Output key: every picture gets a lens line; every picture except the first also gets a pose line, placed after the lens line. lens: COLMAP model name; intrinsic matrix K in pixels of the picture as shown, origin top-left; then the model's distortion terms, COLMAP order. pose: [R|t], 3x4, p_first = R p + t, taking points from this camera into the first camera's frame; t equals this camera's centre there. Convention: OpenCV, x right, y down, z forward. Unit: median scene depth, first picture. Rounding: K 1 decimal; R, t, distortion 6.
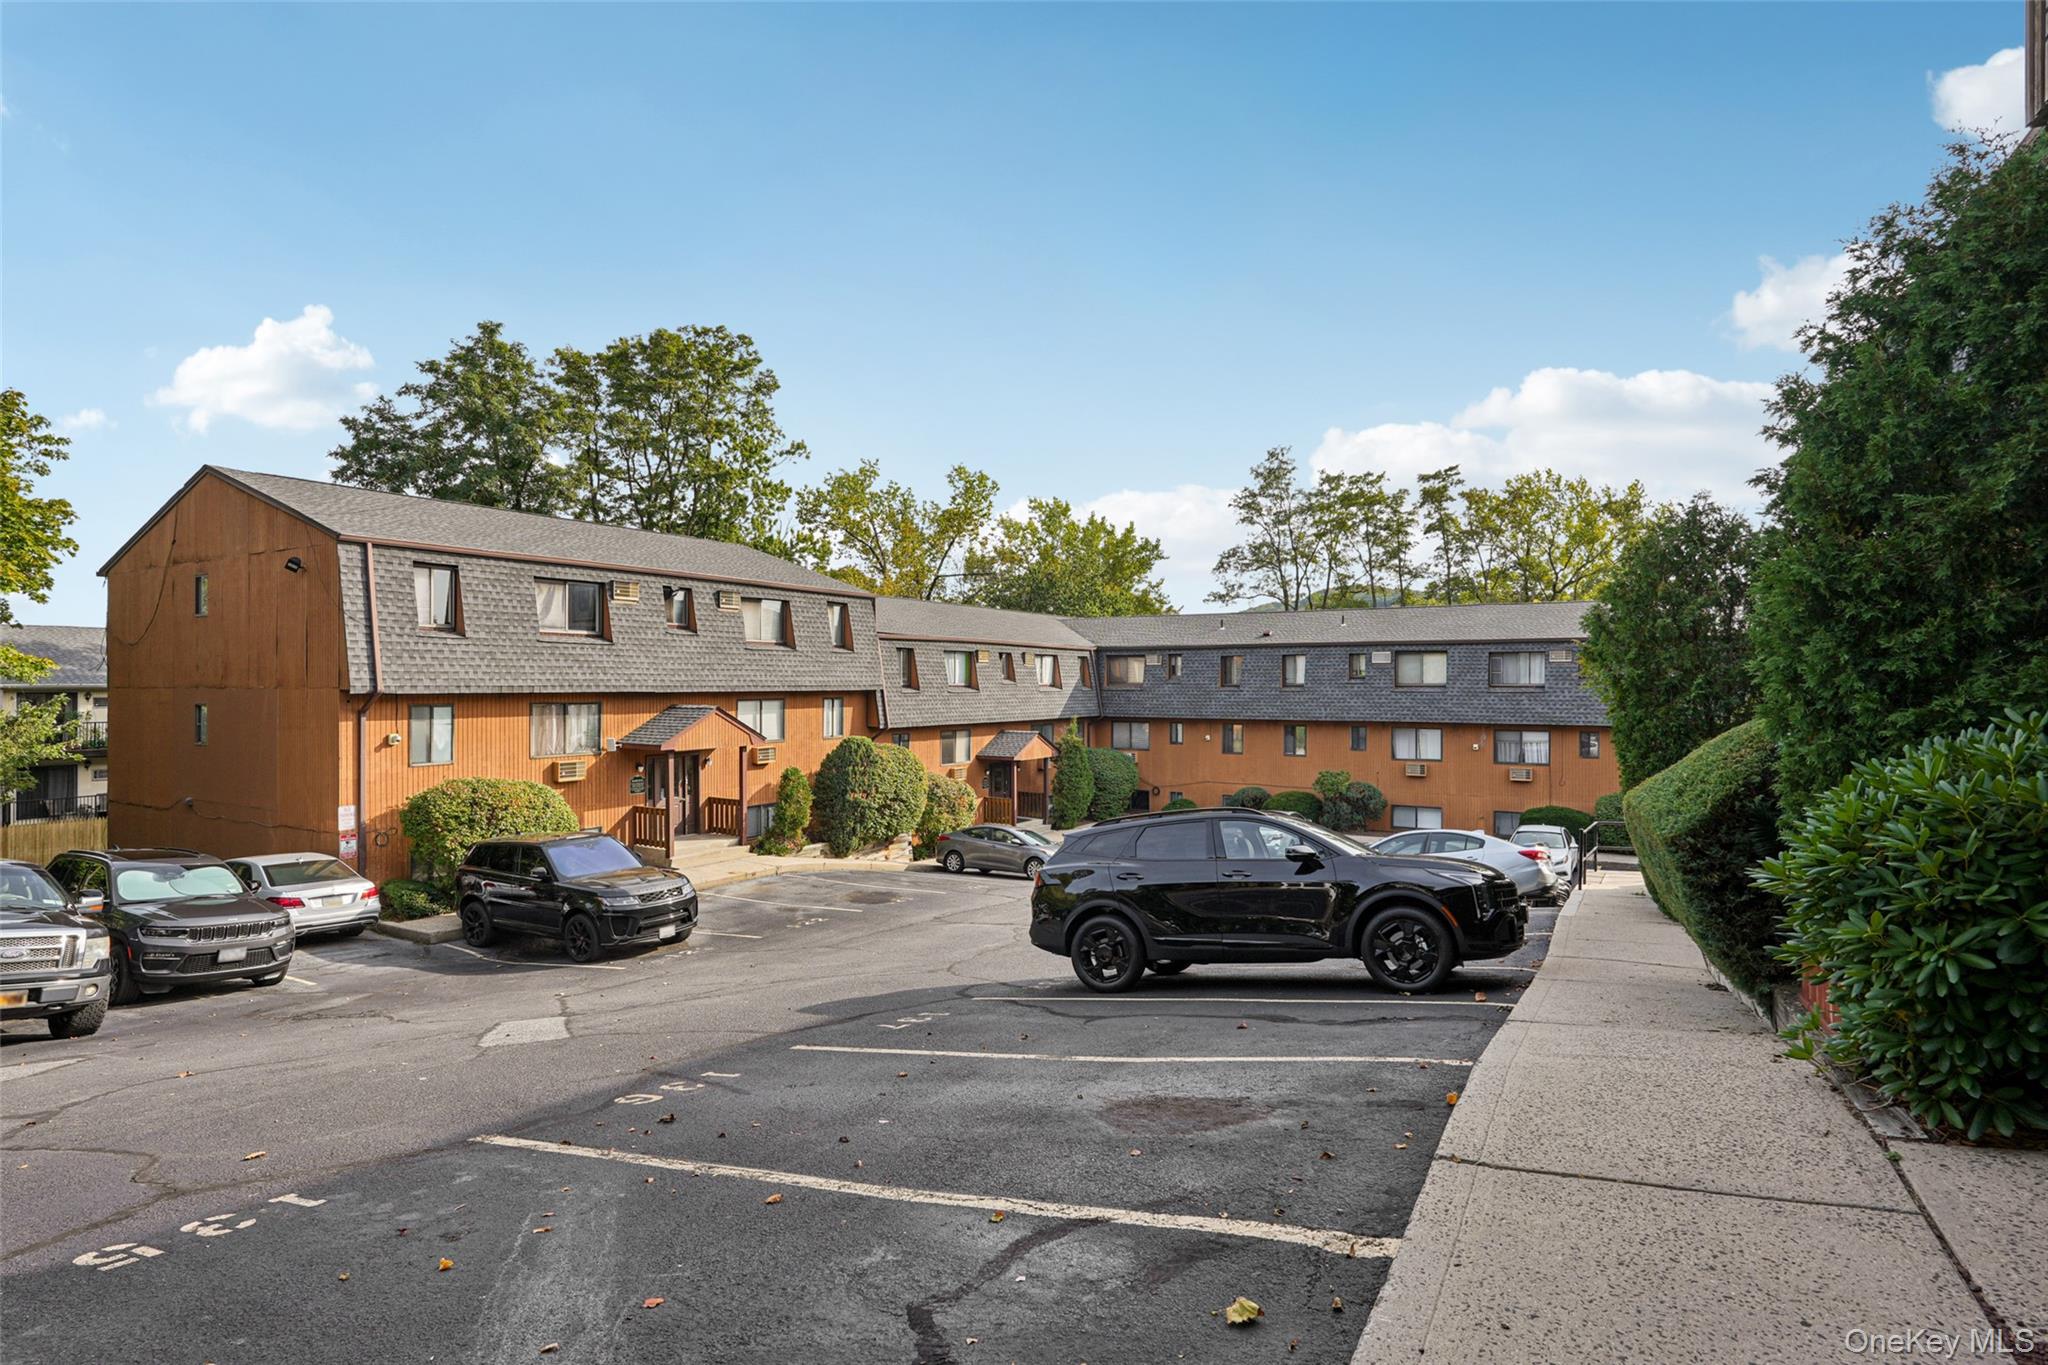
lens RADIAL K [[1041.1, 0, 1024.0], [0, 1041.1, 682.5], [0, 0, 1]] dist [-0.017401, -0.000158]
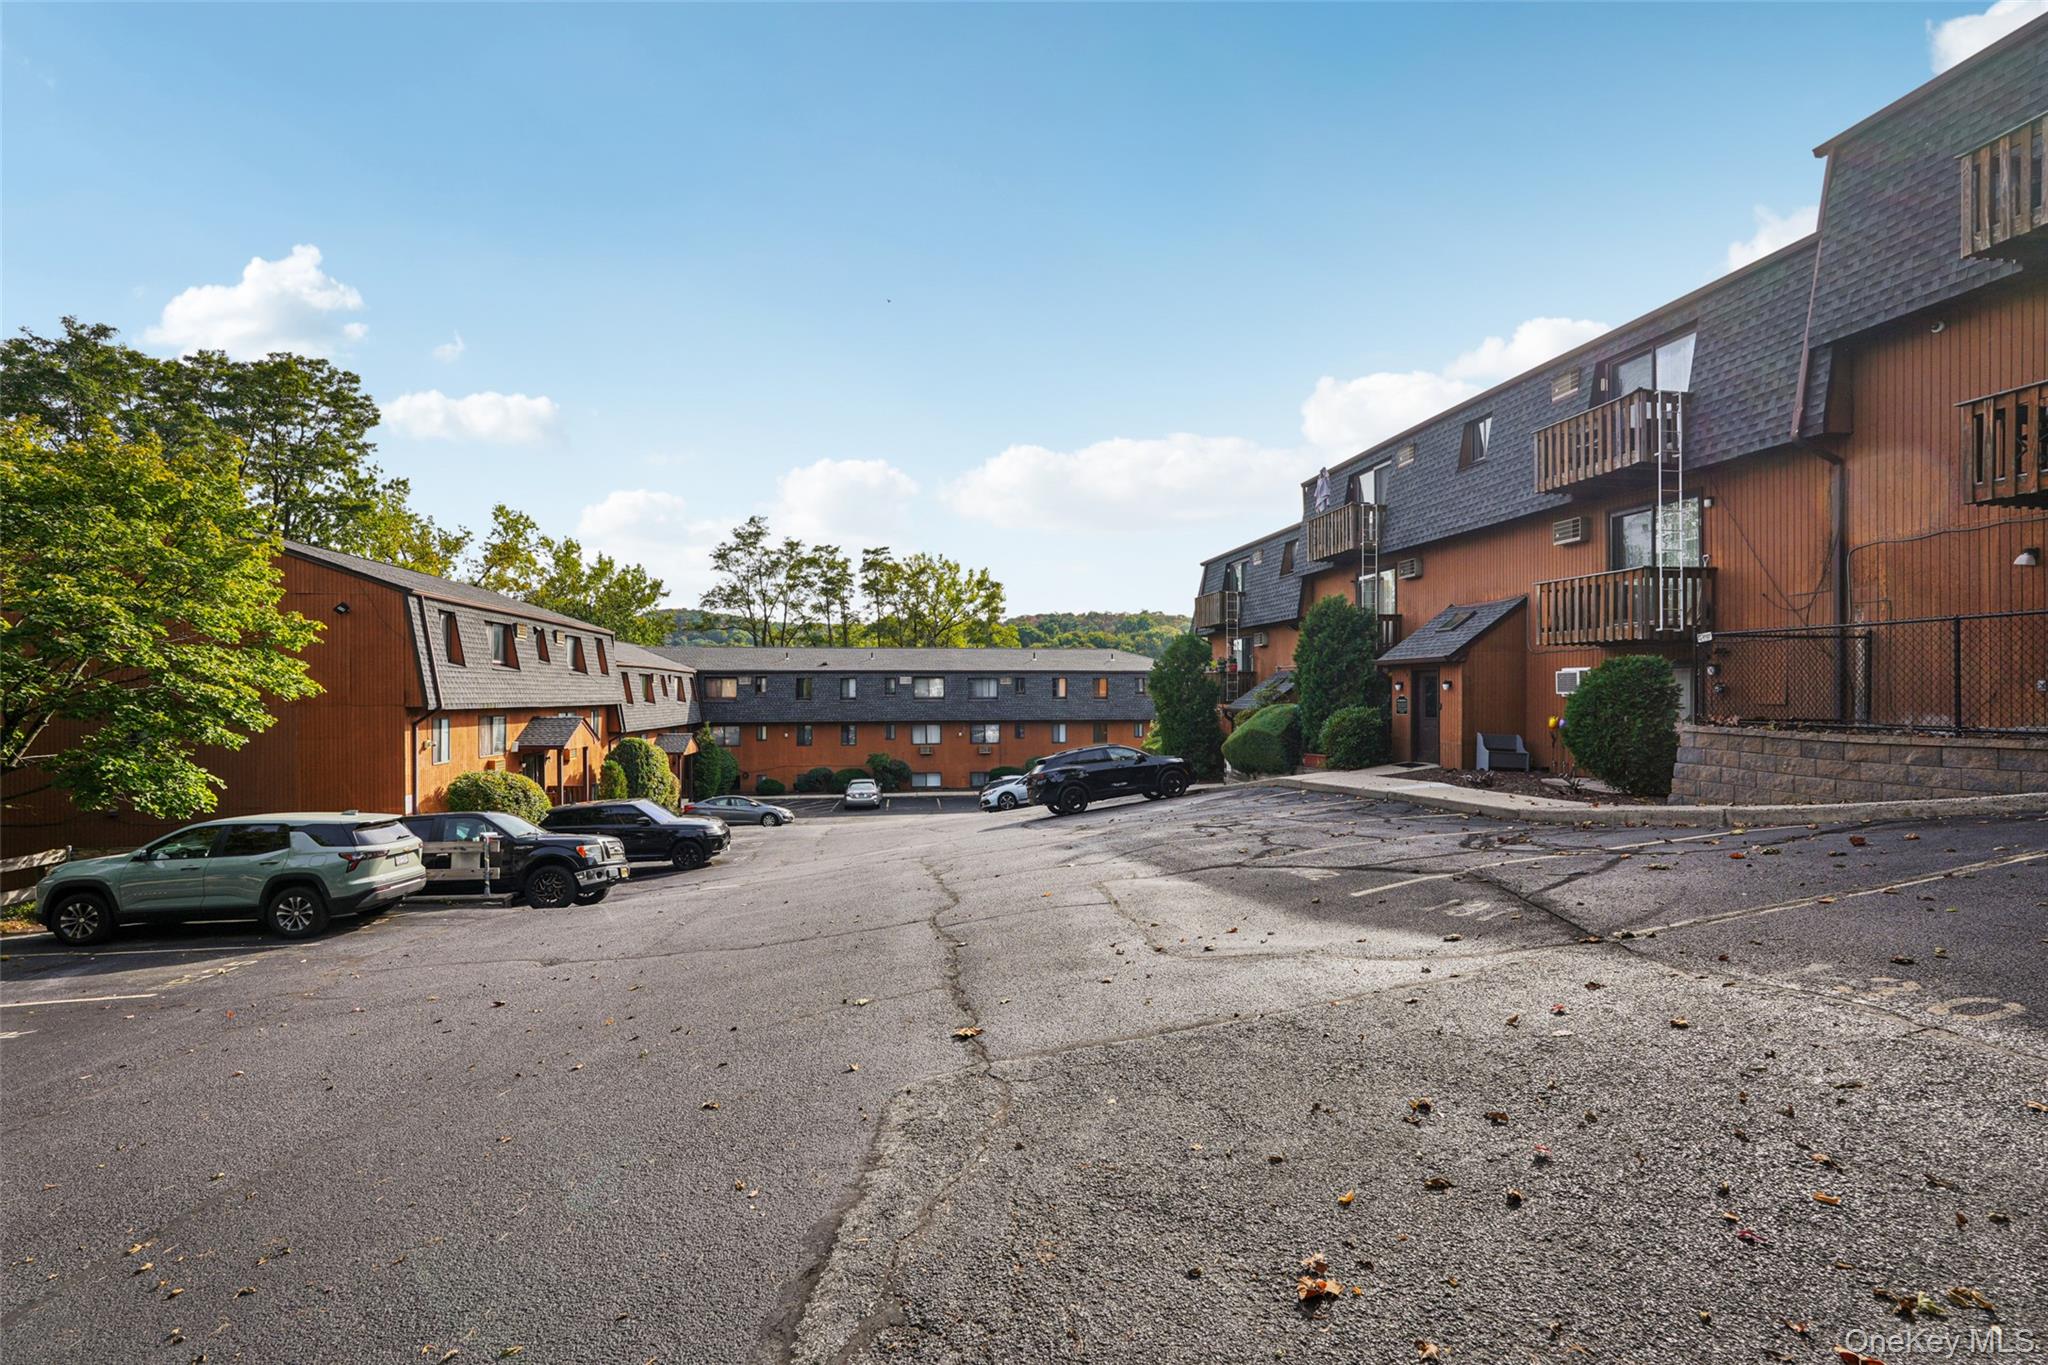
lens RADIAL K [[917.0, 0, 1015.1], [0, 917.0, 685.7], [0, 0, 1]] dist [-0.001164, 0.006870]
pose [[0.785623, 0.002824, 0.618699, -0.385223], [0.002815, 0.999963, -0.008139, -0.004202], [-0.618699, 0.008135, 0.785586, -0.198831]]
